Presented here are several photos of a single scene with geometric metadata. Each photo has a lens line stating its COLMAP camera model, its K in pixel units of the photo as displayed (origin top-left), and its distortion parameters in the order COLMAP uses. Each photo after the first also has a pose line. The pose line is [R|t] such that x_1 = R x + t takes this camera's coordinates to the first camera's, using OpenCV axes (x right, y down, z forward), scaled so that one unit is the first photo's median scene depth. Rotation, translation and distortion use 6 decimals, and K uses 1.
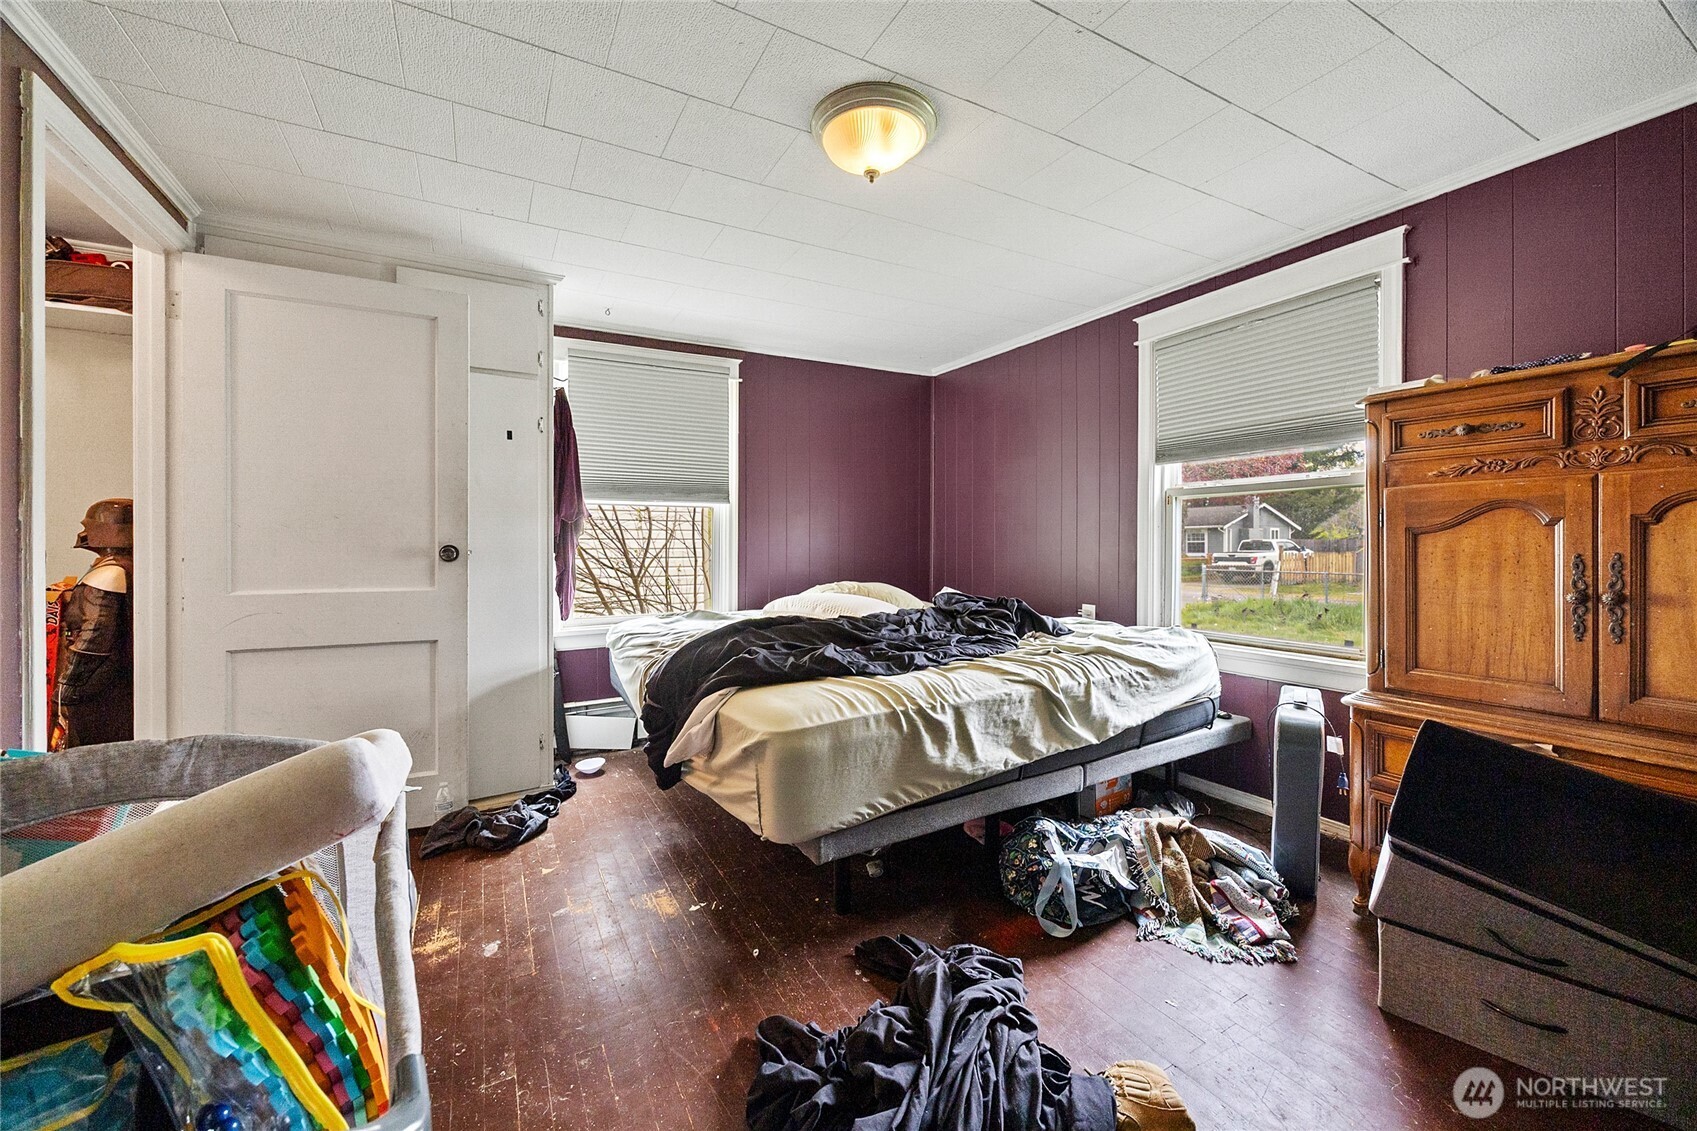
lens RADIAL K [[660.2, 0, 843.4], [0, 660.2, 546.5], [0, 0, 1]] dist [-0.000552, 0.000291]
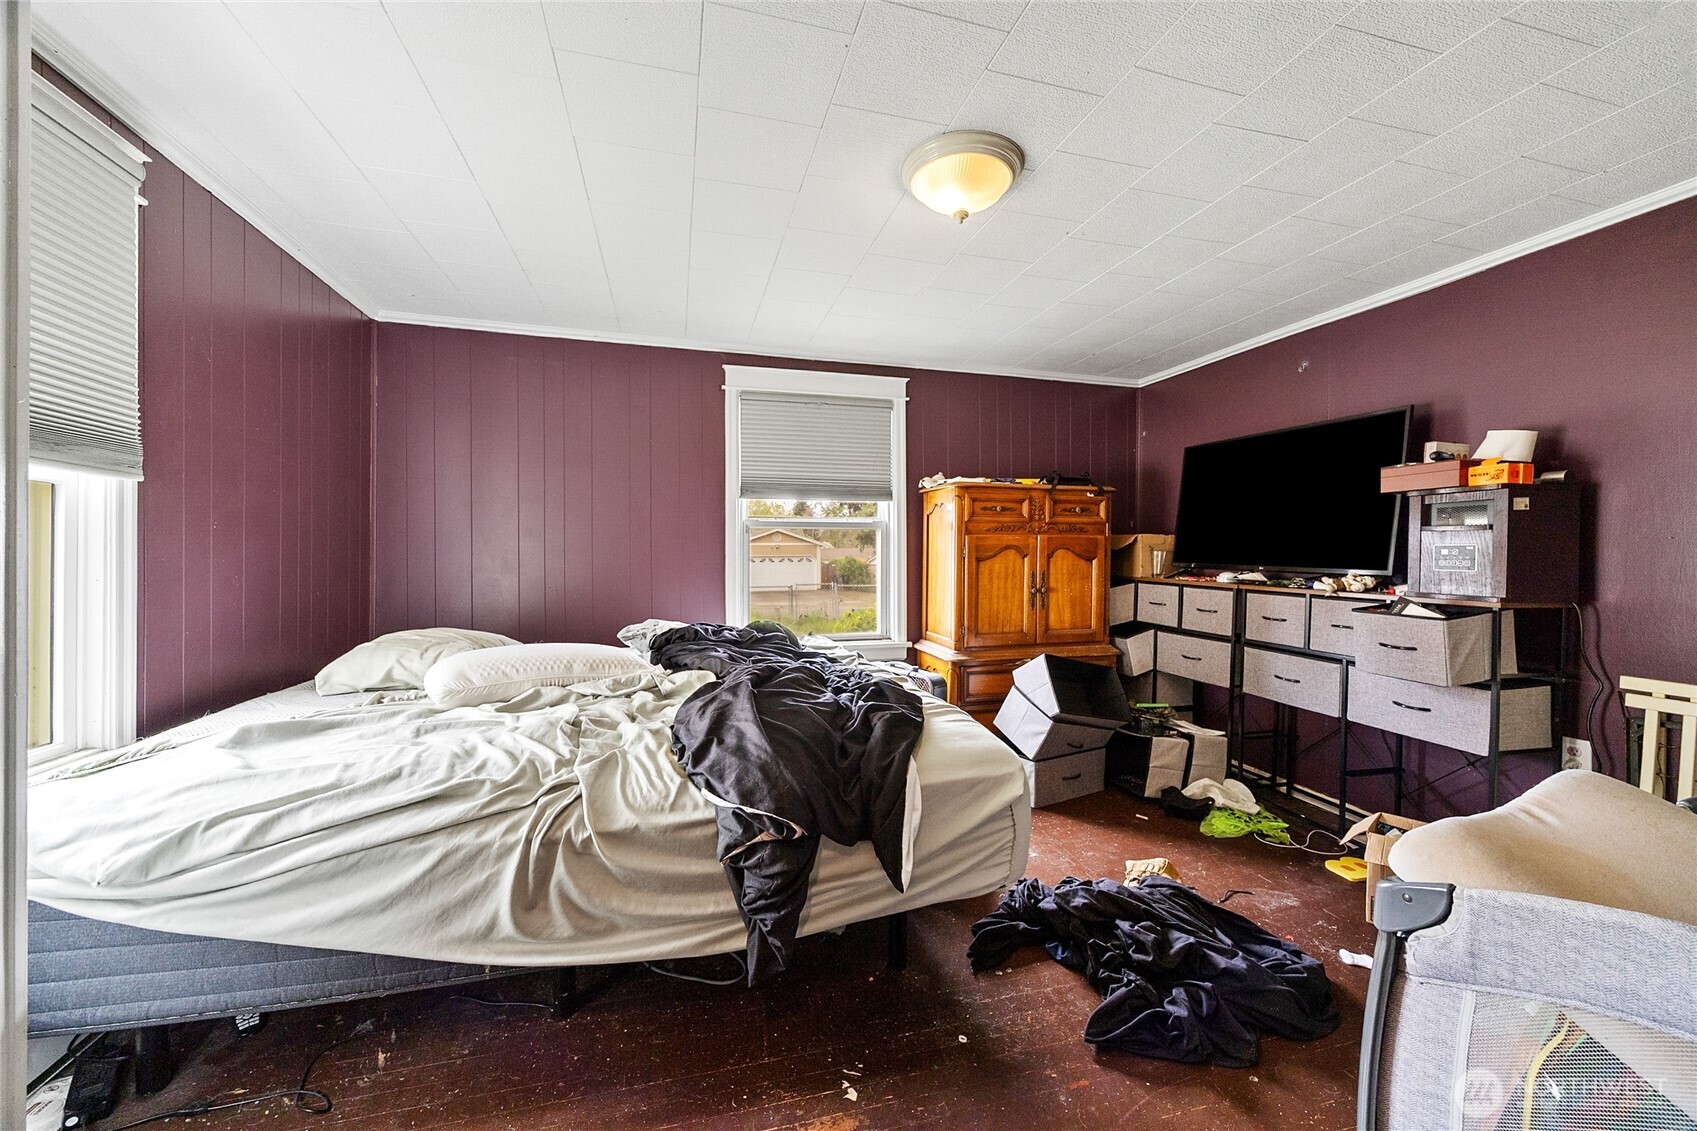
lens RADIAL K [[649.2, 0, 845.4], [0, 649.2, 567.0], [0, 0, 1]] dist [0.000240, 0.000174]
pose [[0.235184, -0.007962, 0.971918, -1.000073], [0.006384, 0.999958, 0.006647, -0.017860], [-0.971930, 0.004642, 0.235225, 0.944189]]
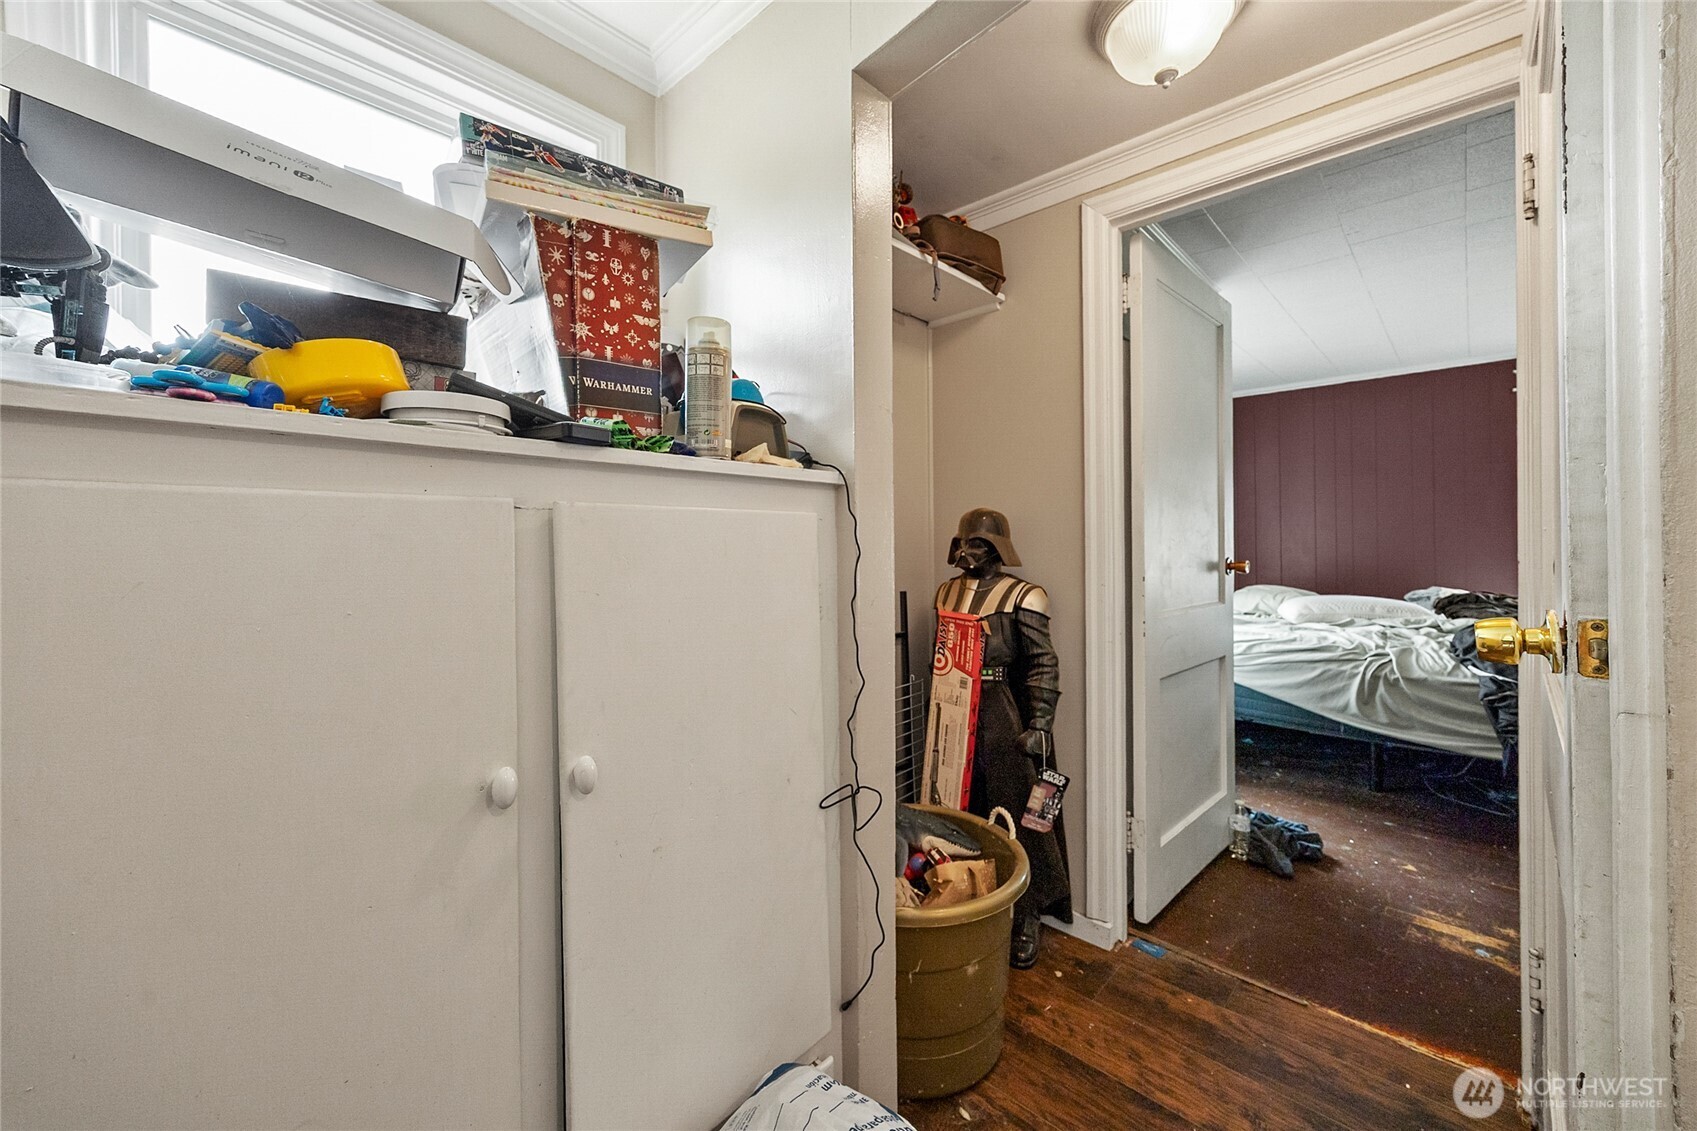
lens RADIAL K [[660.2, 0, 843.4], [0, 660.2, 546.5], [0, 0, 1]] dist [-0.000552, 0.000291]
pose [[0.951530, -0.010475, 0.307376, -2.030826], [0.012338, 0.999915, -0.004118, -0.033543], [-0.307307, 0.007710, 0.951579, 0.342948]]
